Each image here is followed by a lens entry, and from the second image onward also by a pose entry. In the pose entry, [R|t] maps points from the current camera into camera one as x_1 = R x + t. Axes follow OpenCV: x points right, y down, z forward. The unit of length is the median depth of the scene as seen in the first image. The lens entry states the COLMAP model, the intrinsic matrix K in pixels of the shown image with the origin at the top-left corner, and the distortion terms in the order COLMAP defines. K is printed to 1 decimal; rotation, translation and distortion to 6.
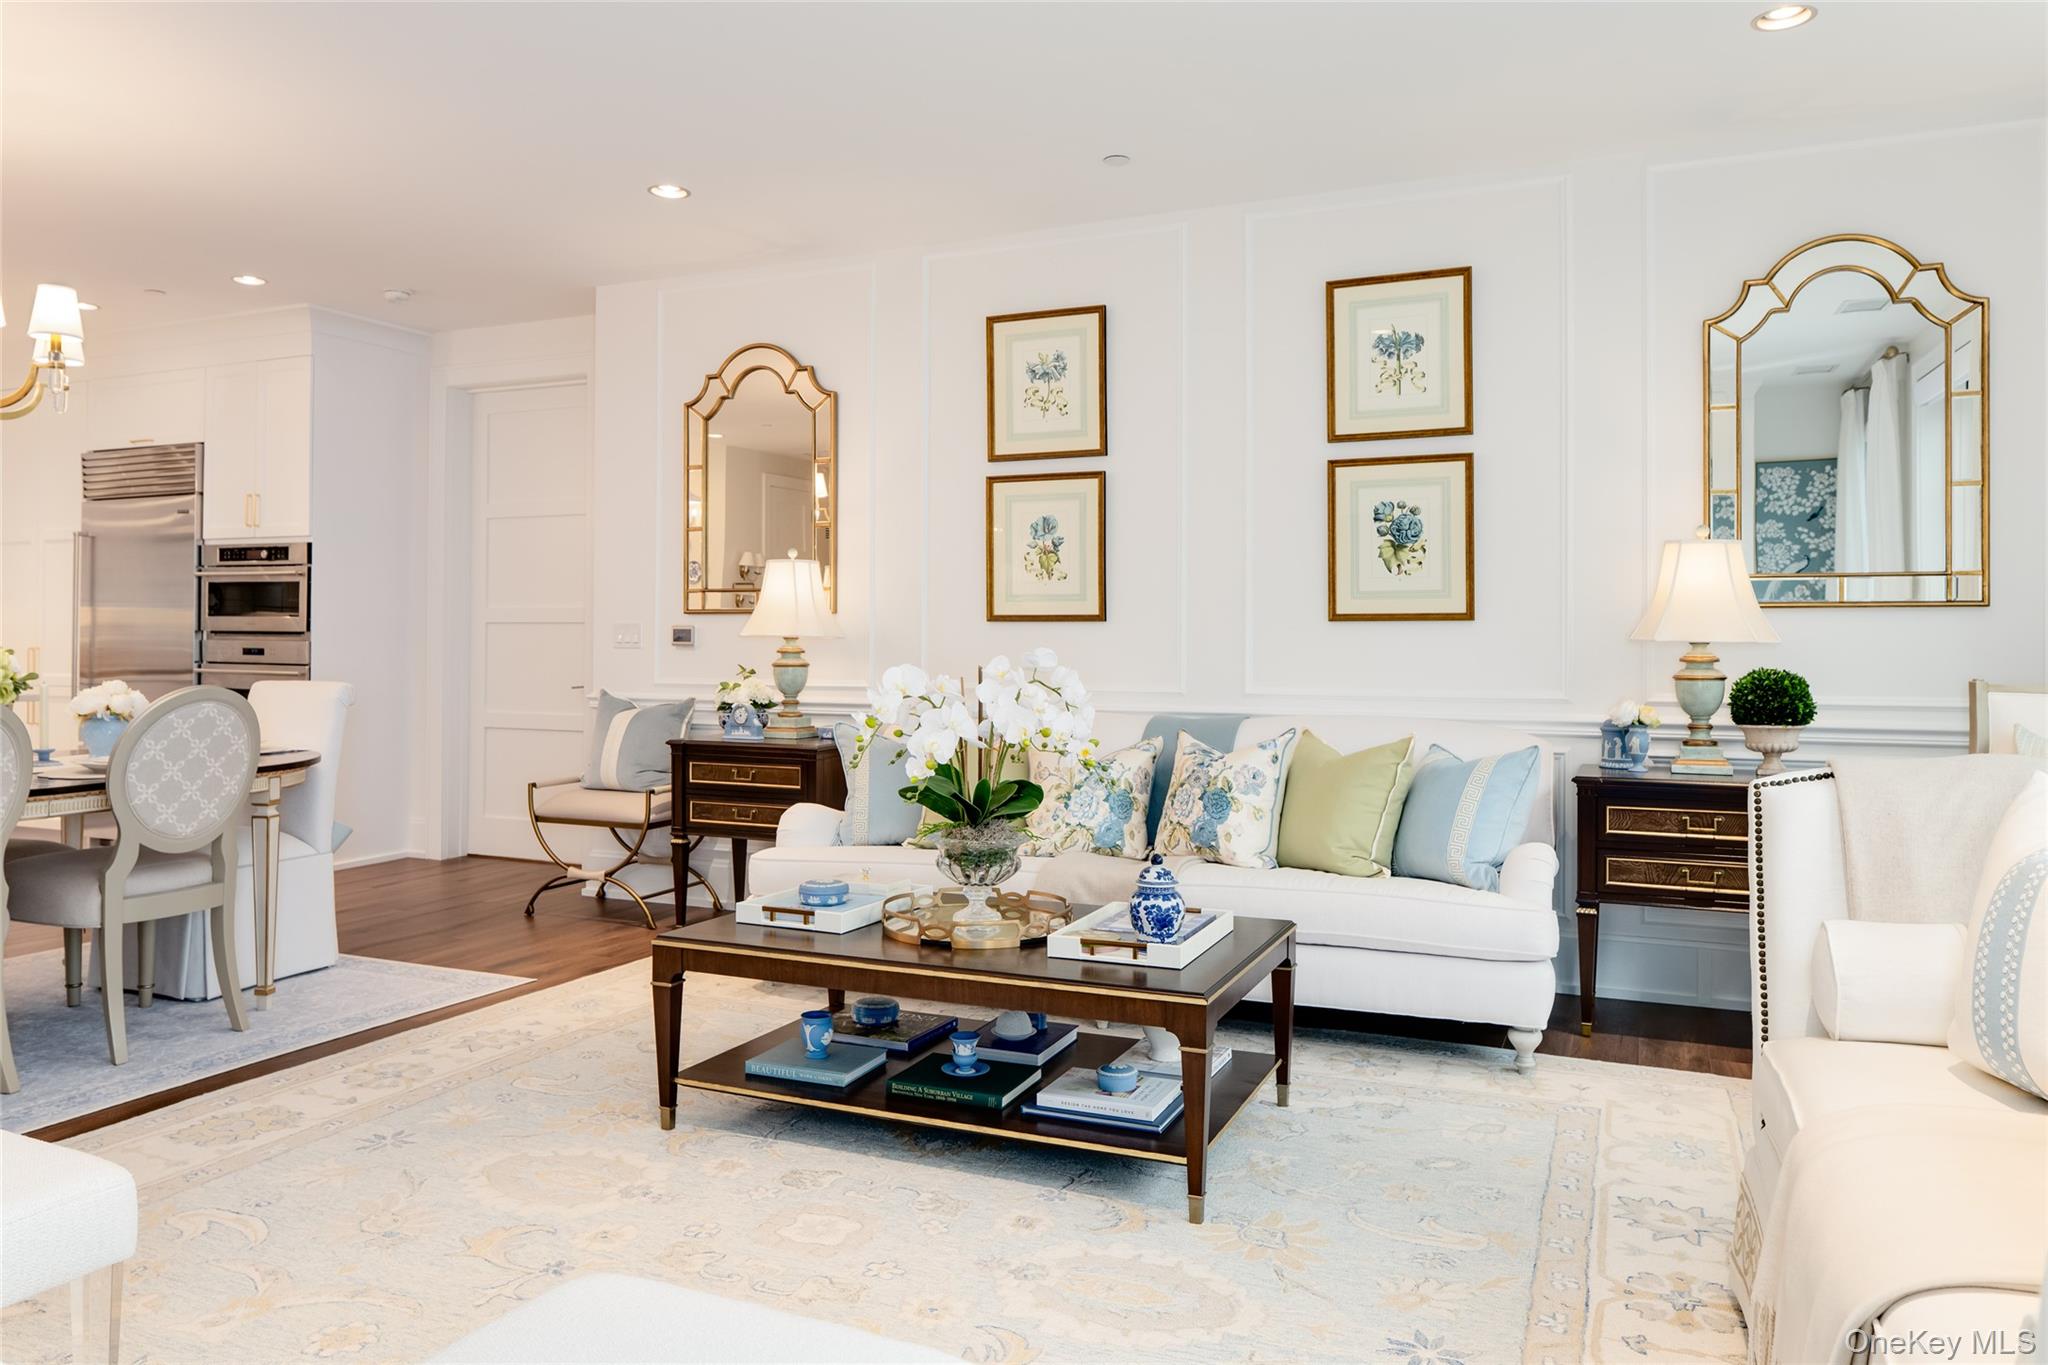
lens RADIAL K [[1402.3, 0, 978.4], [0, 1402.3, 641.6], [0, 0, 1]] dist [-0.003748, 0.011726]
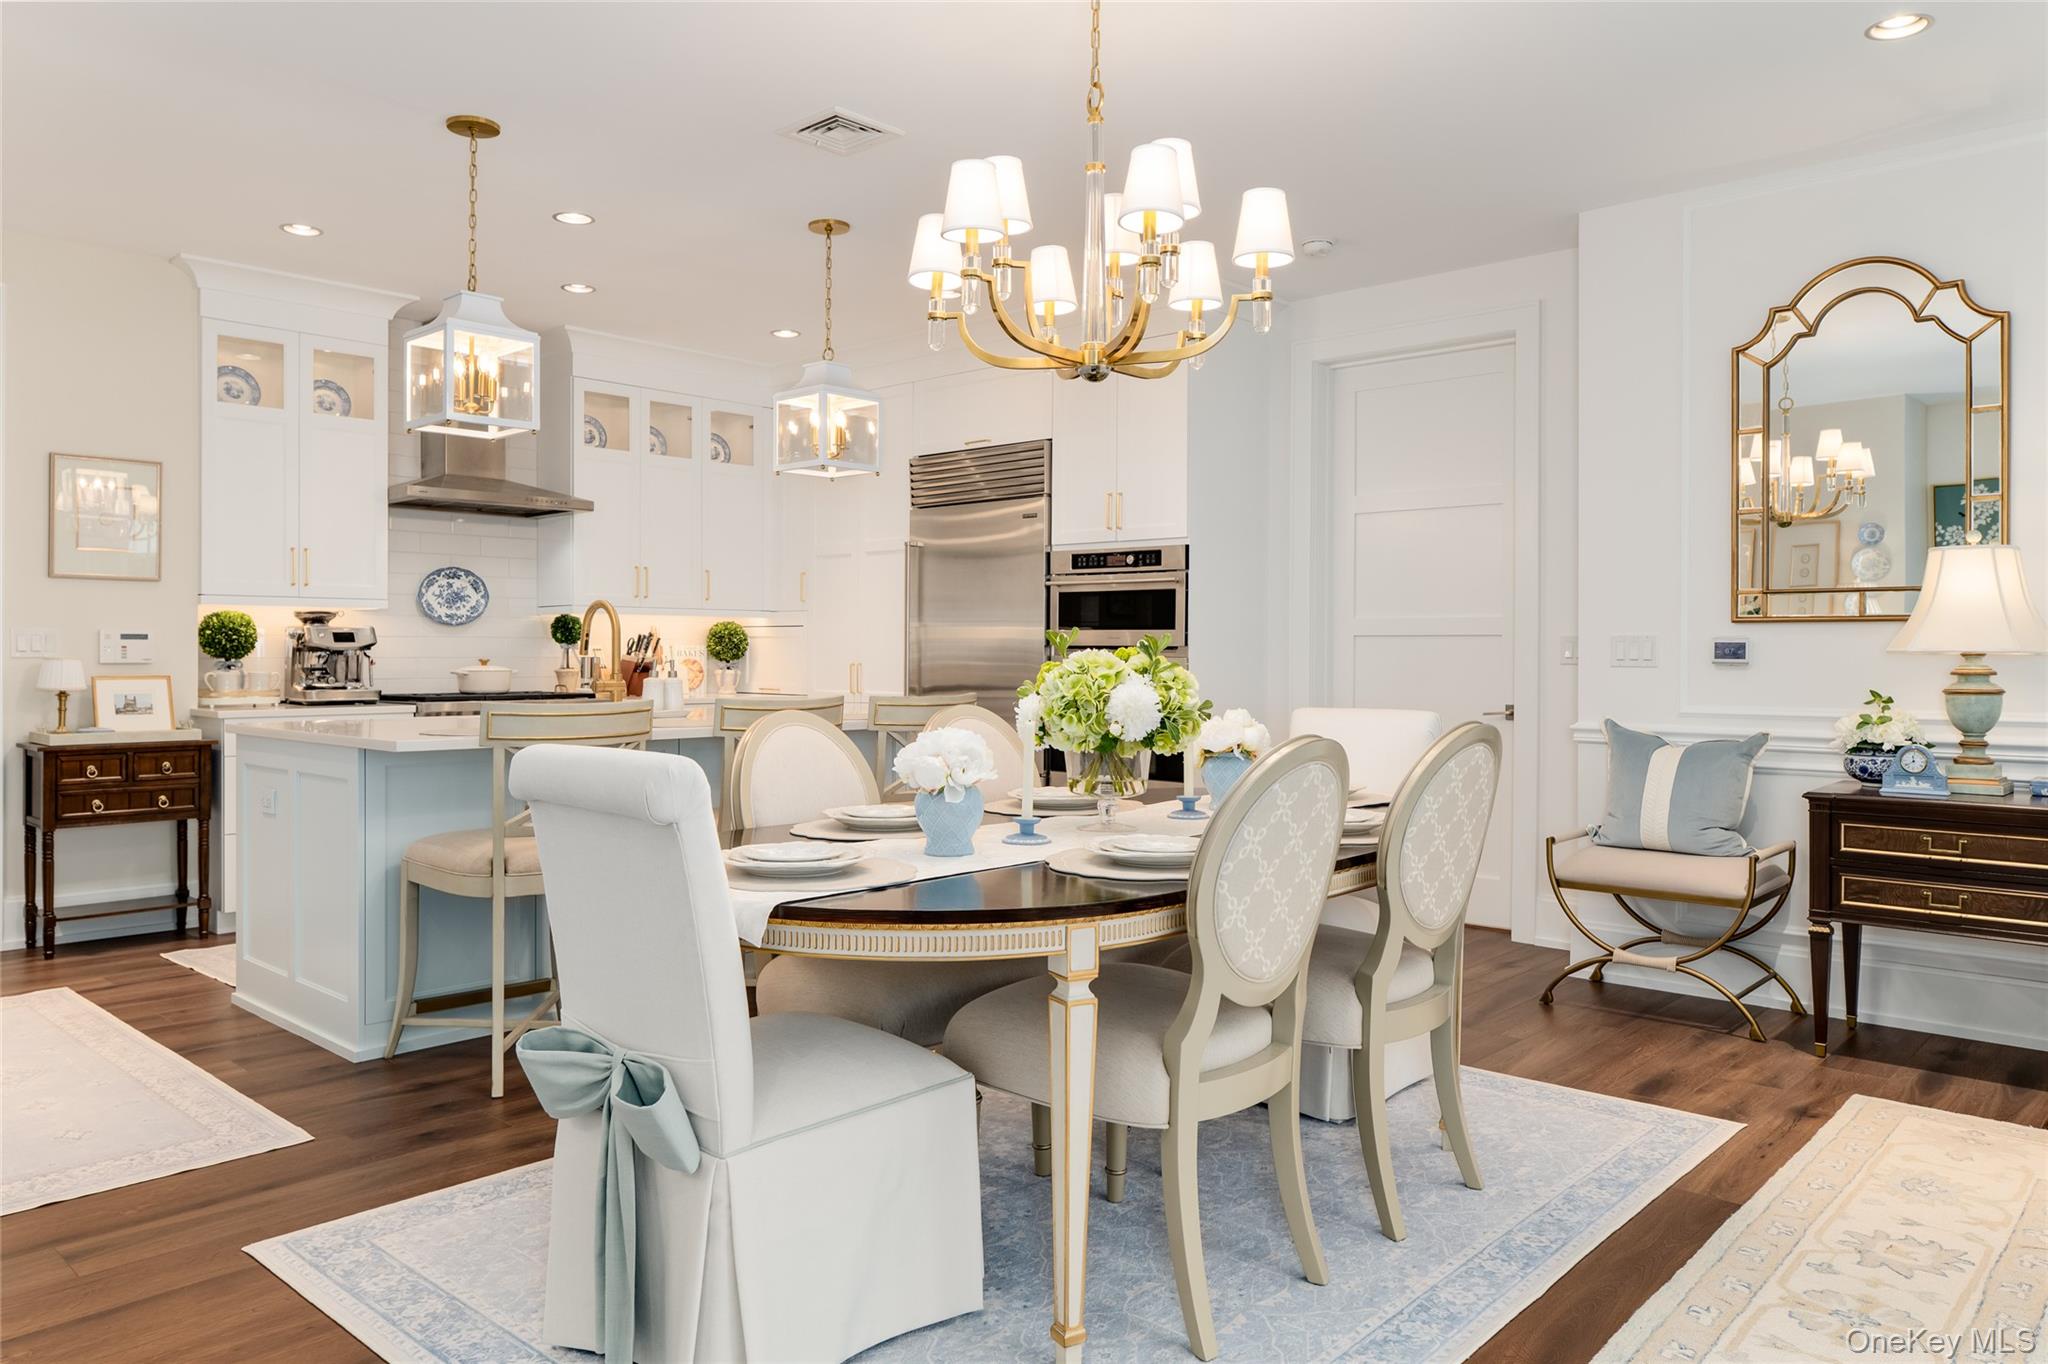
lens RADIAL K [[1402.3, 0, 1016.6], [0, 1402.3, 669.1], [0, 0, 1]] dist [-0.003748, 0.011726]
pose [[0.951760, 0.003263, -0.306827, -0.332050], [-0.000431, 0.999957, 0.009299, -0.001305], [0.306844, -0.008718, 0.951720, 0.142489]]
